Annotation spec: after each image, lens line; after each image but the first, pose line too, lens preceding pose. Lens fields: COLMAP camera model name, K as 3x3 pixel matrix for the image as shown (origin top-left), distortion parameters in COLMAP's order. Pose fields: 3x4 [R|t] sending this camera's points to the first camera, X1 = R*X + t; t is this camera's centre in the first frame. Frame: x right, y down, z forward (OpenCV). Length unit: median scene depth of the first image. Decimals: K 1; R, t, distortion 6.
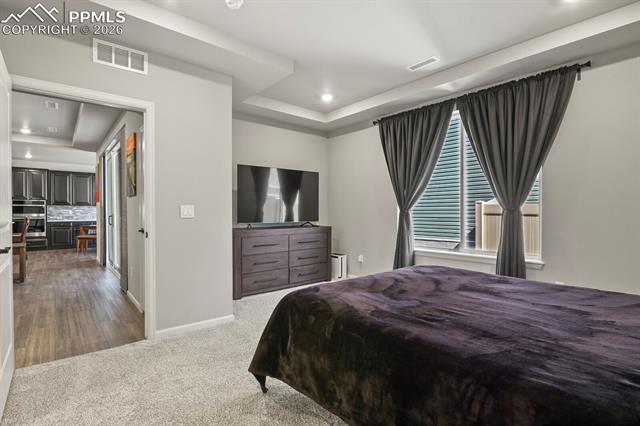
lens RADIAL K [[313.7, 0, 325.5], [0, 313.7, 214.7], [0, 0, 1]] dist [-0.014052, -0.001378]
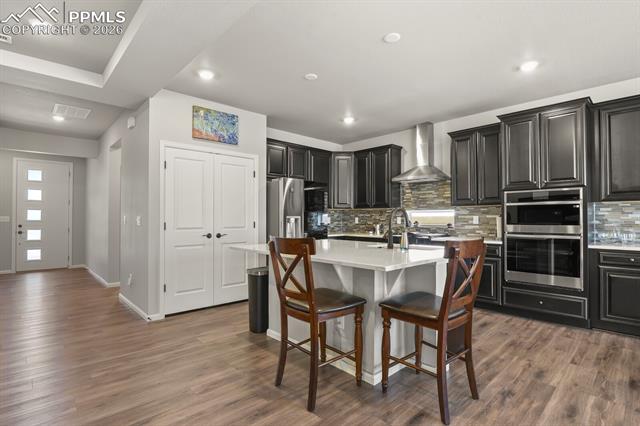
lens RADIAL K [[313.7, 0, 323.5], [0, 313.7, 213.0], [0, 0, 1]] dist [-0.014052, -0.001378]
pose [[0.043808, -0.012925, -0.998956, -0.524240], [-0.008688, 0.999874, -0.013318, -0.009269], [0.999002, 0.009262, 0.043690, 0.641240]]
